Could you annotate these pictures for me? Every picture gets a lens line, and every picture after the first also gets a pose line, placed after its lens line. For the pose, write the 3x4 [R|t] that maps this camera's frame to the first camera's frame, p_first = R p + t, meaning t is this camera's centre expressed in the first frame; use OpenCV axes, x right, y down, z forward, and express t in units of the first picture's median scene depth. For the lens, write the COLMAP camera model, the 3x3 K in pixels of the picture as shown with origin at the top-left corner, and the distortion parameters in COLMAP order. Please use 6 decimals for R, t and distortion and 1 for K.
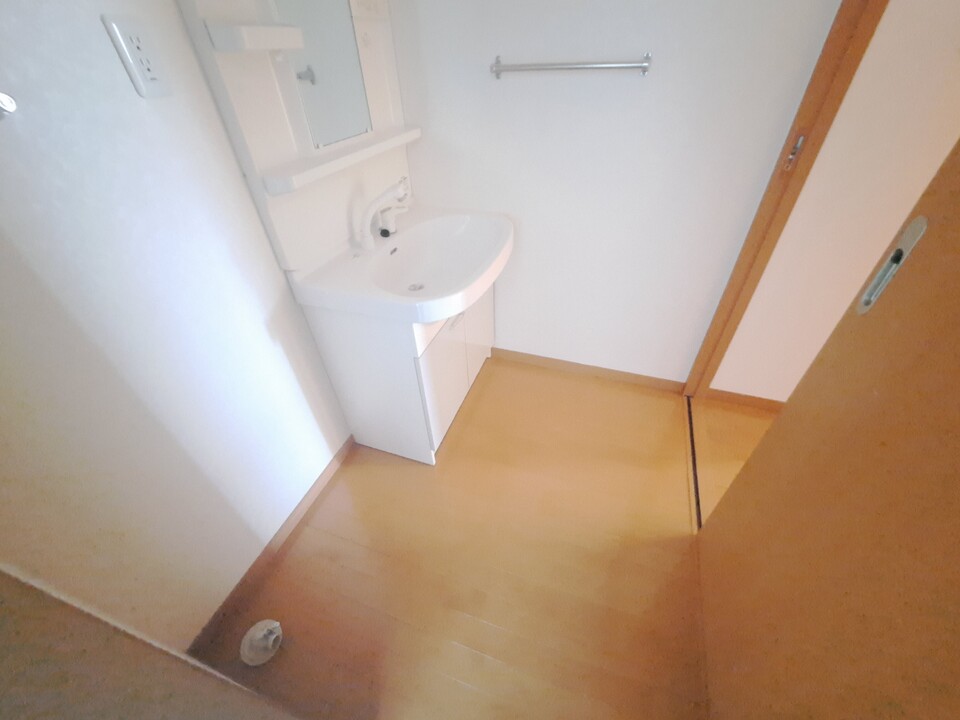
lens RADIAL K [[383.6, 0, 480.0], [0, 383.6, 360.0], [0, 0, 1]] dist [-0.012512, -0.000141]
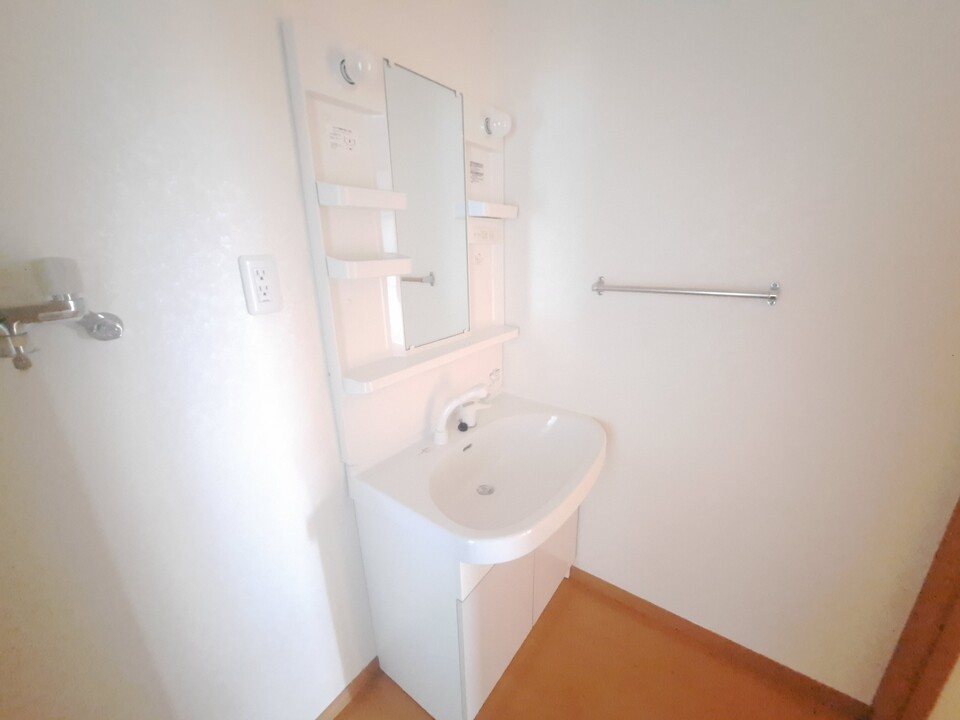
lens RADIAL K [[383.6, 0, 480.0], [0, 383.6, 360.0], [0, 0, 1]] dist [-0.012512, -0.000141]
pose [[0.956970, 0.098039, -0.273124, 0.036046], [-0.193725, 0.916592, -0.349758, -0.170221], [0.216053, 0.387619, 0.896143, 0.104541]]
